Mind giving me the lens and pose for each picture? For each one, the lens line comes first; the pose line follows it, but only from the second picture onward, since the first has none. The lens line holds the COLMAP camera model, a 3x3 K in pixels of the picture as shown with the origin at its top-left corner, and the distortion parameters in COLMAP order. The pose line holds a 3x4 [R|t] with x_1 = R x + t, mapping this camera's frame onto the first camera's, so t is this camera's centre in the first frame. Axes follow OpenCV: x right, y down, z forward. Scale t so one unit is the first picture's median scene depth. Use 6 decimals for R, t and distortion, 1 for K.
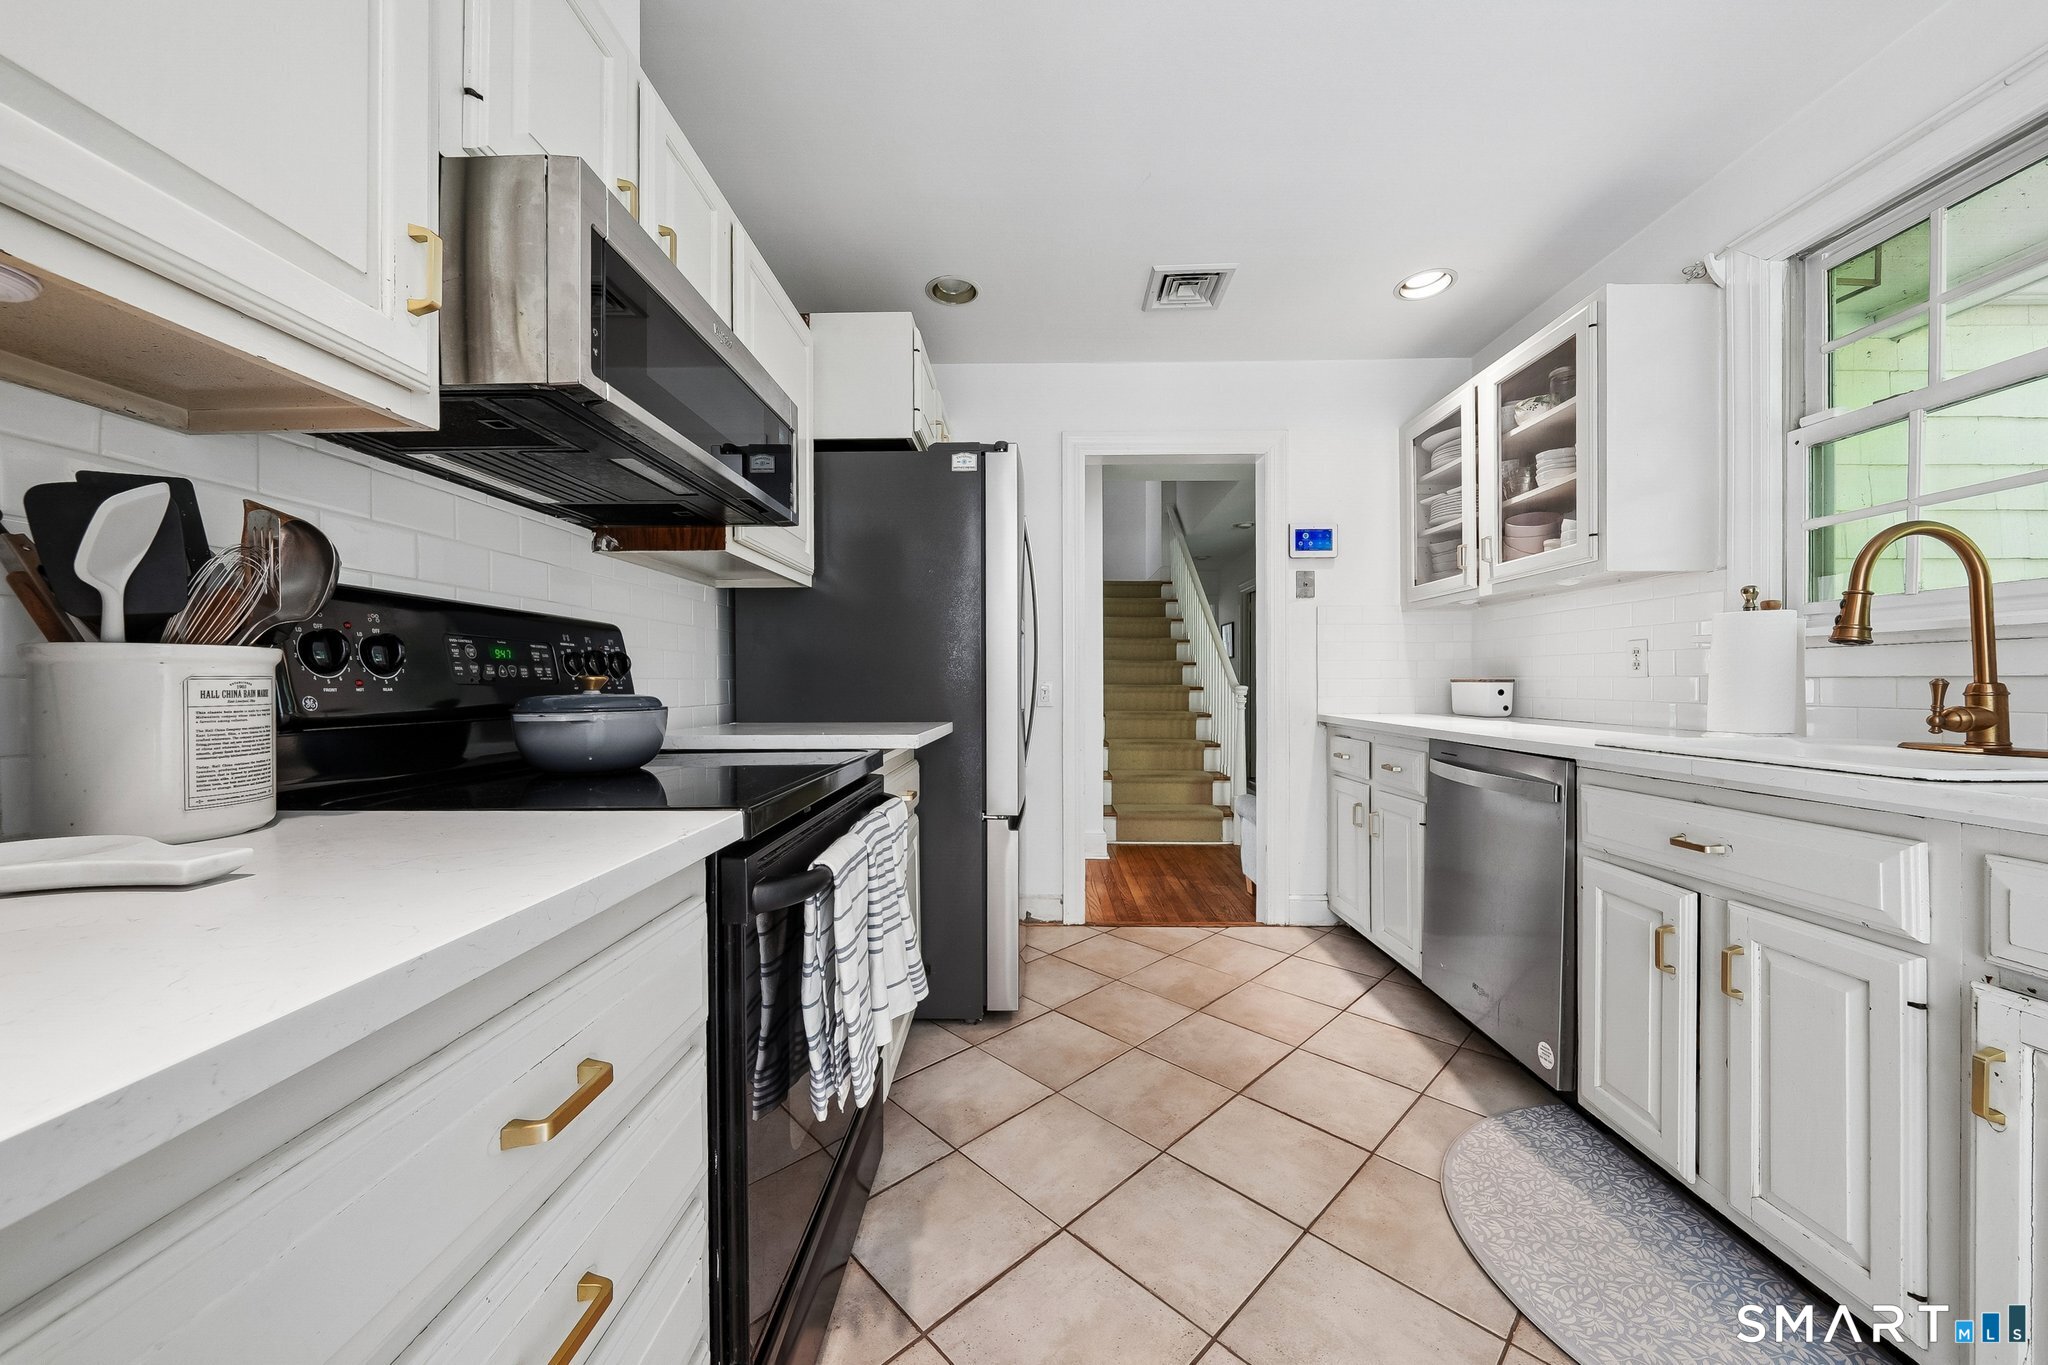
lens RADIAL K [[714.6, 0, 1017.3], [0, 714.6, 686.0], [0, 0, 1]] dist [-0.010218, 0.000323]
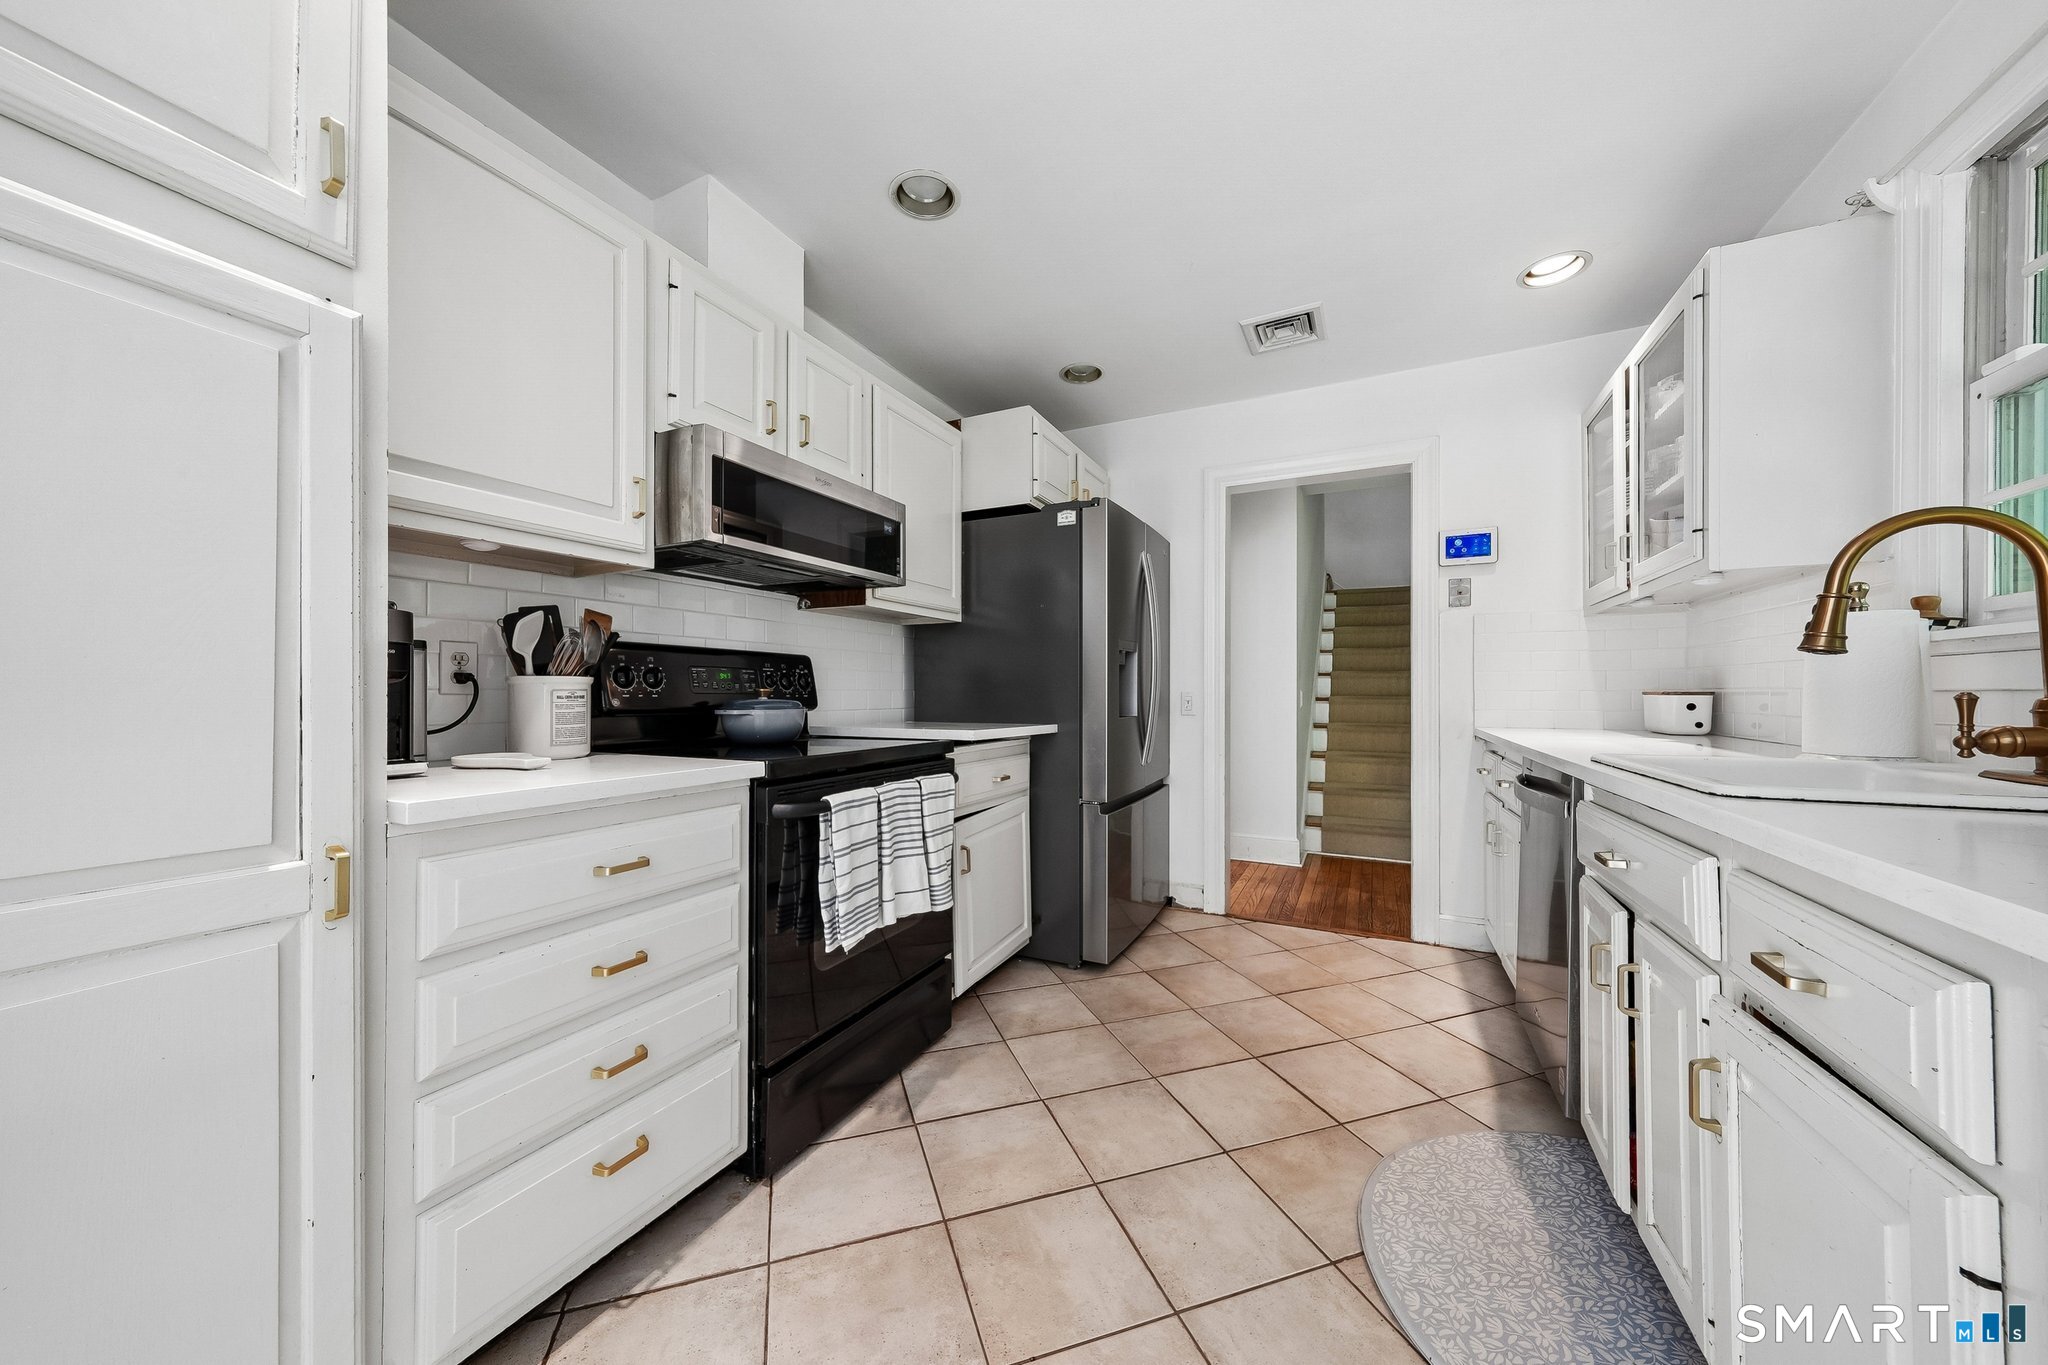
lens RADIAL K [[696.5, 0, 1028.7], [0, 696.5, 689.2], [0, 0, 1]] dist [0.002530, 0.000026]
pose [[0.907702, 0.000963, -0.419615, 0.446110], [-0.005288, 0.999944, -0.009144, -0.000600], [0.419583, 0.010519, 0.907656, -0.161655]]
